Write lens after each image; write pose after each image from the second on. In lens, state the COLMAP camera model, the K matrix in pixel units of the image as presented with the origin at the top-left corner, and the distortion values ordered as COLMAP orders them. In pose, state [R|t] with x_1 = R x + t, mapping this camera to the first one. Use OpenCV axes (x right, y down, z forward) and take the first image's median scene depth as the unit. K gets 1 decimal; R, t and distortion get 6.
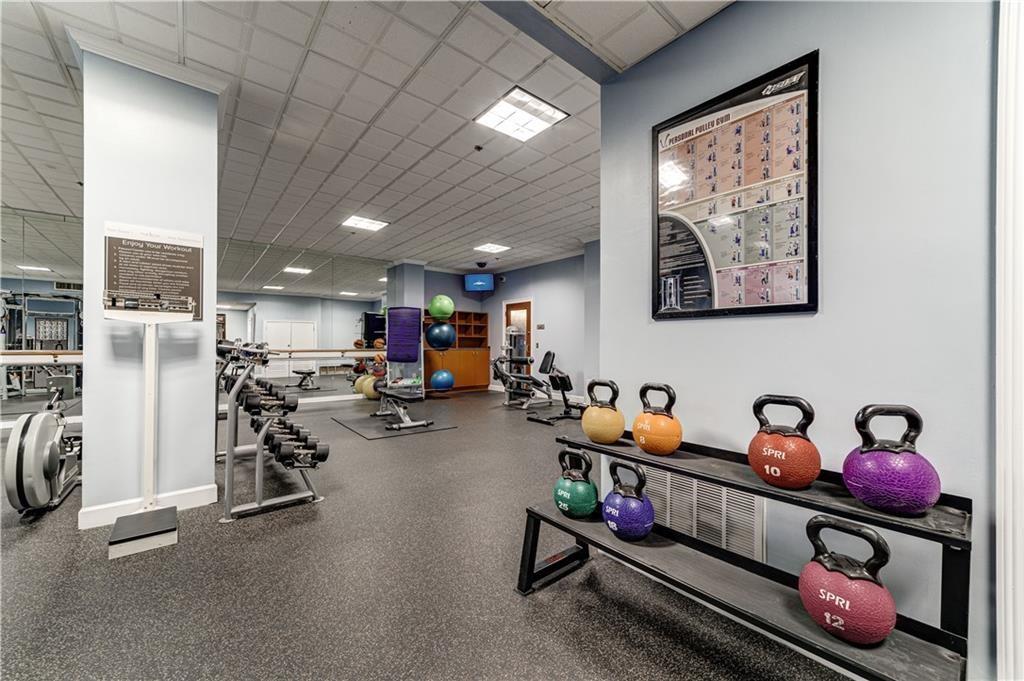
lens RADIAL K [[392.5, 0, 508.9], [0, 392.5, 334.2], [0, 0, 1]] dist [0.000039, -0.000235]
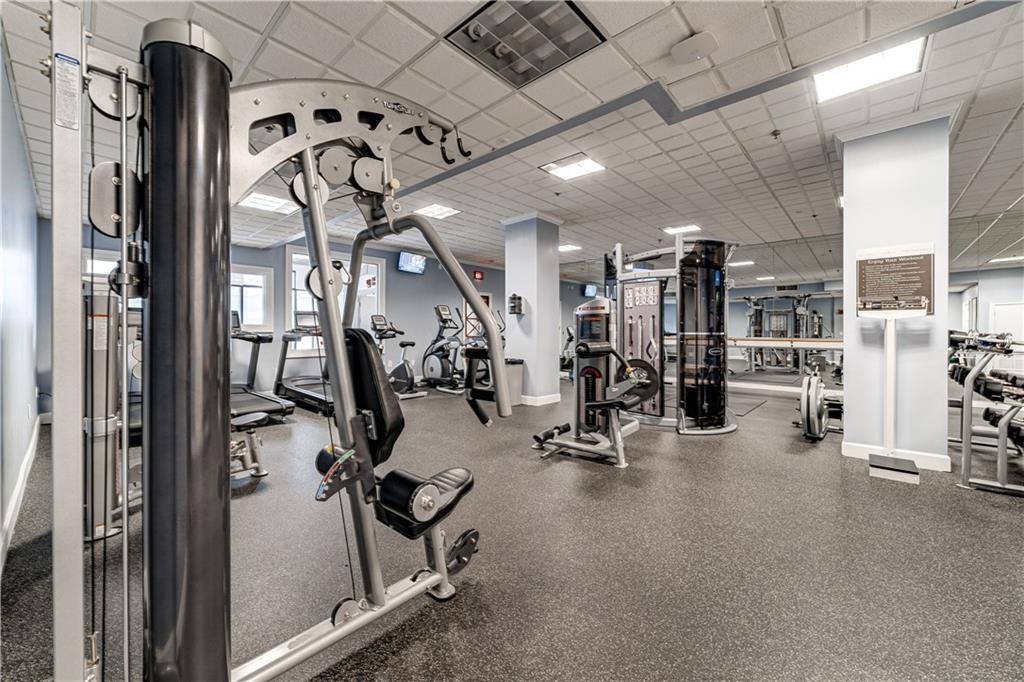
lens RADIAL K [[392.5, 0, 508.9], [0, 392.5, 334.7], [0, 0, 1]] dist [0.000039, -0.000235]
pose [[0.127351, 0.005355, -0.991843, 0.241933], [0.023079, 0.999699, 0.008361, -0.013821], [0.991589, -0.023956, 0.127189, -0.444297]]
